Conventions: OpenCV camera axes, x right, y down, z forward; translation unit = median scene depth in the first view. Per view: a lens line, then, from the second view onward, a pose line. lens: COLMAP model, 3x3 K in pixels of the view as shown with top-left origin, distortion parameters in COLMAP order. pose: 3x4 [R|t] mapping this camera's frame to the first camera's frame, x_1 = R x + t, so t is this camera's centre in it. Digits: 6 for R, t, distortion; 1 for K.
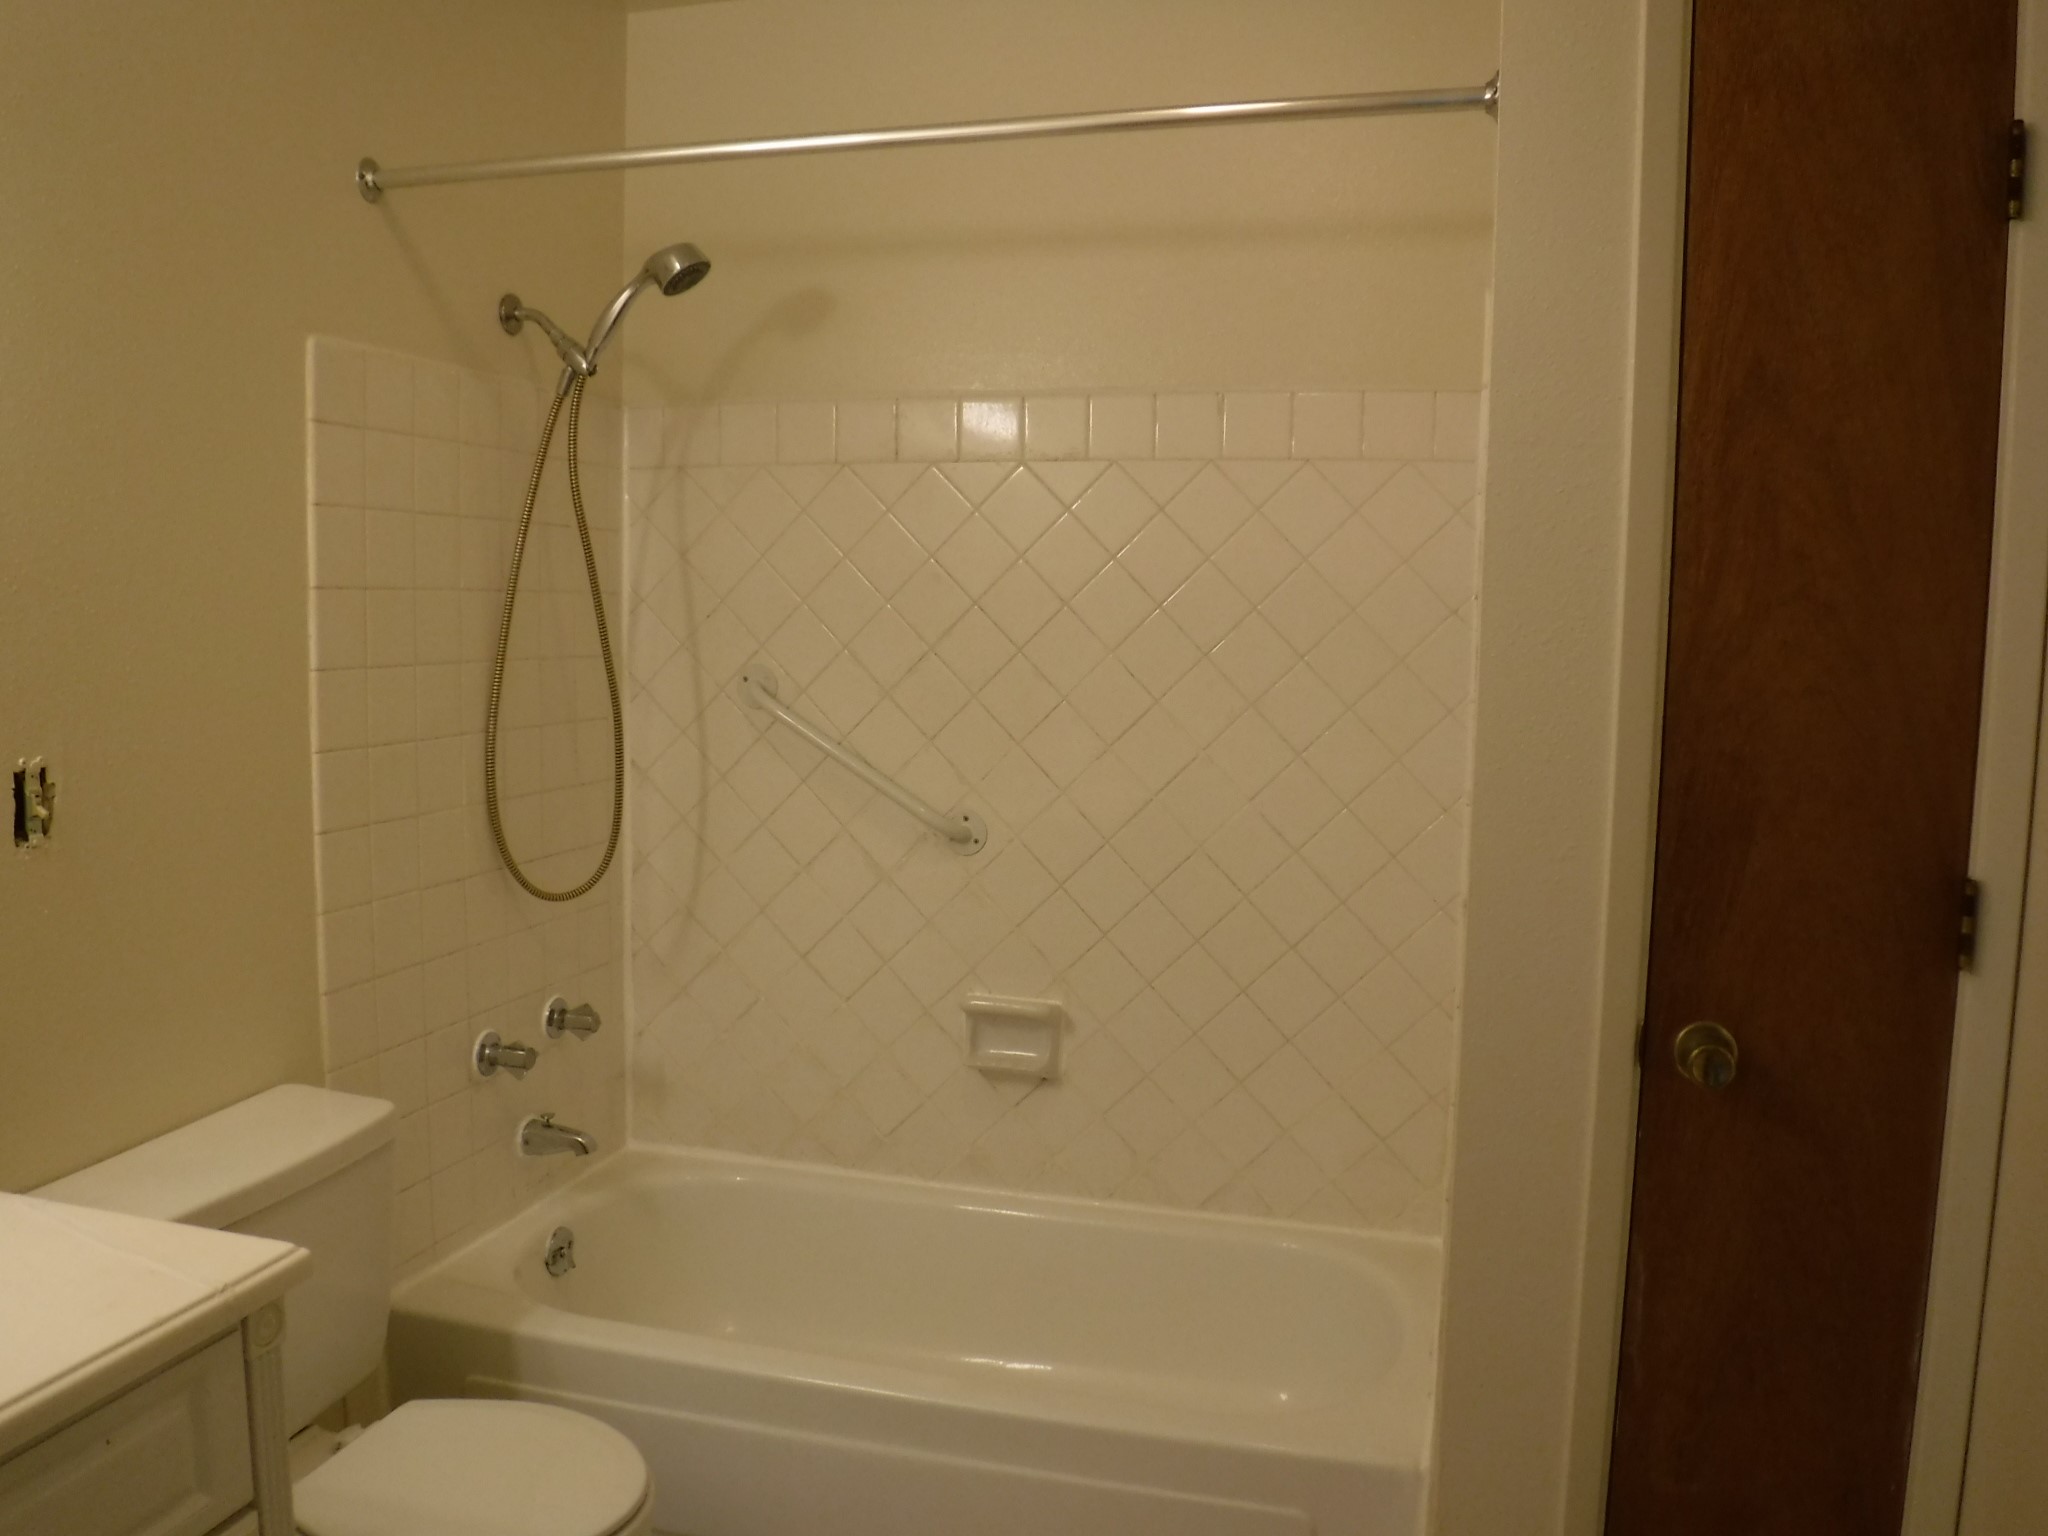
lens RADIAL K [[1641.6, 0, 1015.3], [0, 1641.6, 772.1], [0, 0, 1]] dist [-0.104987, 0.033331]
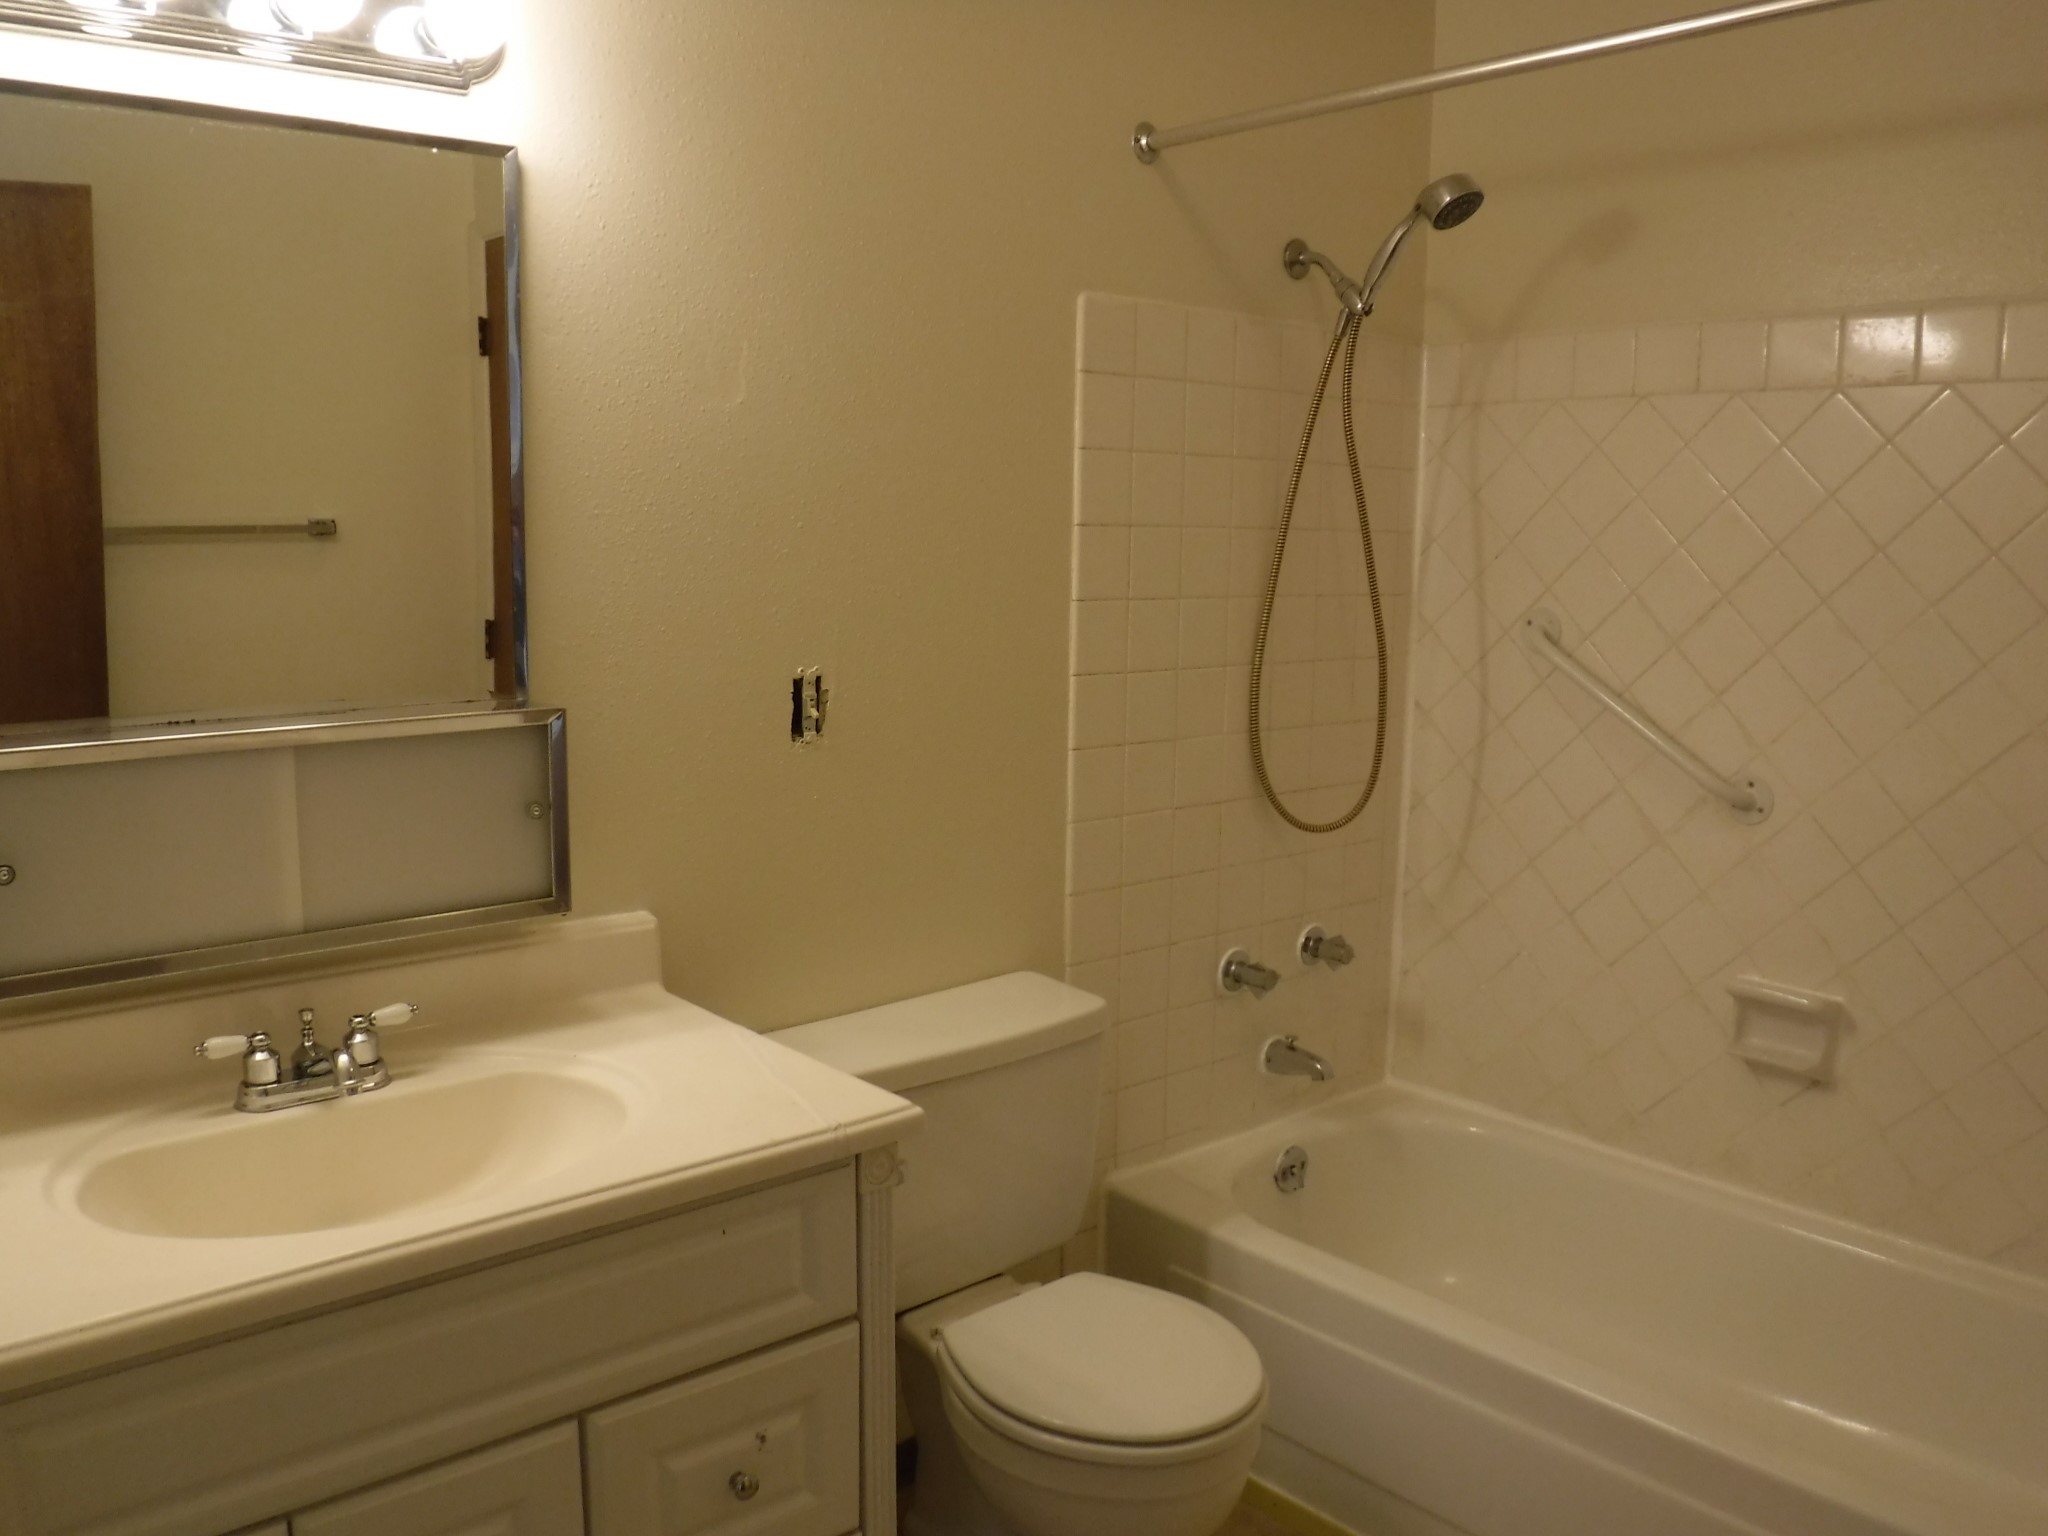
lens RADIAL K [[1641.6, 0, 1015.3], [0, 1641.6, 772.1], [0, 0, 1]] dist [-0.104987, 0.033331]
pose [[0.839074, 0.077066, -0.538531, 0.112115], [-0.056893, 0.996918, 0.054020, -0.003709], [0.541034, -0.014688, 0.840873, 0.029952]]
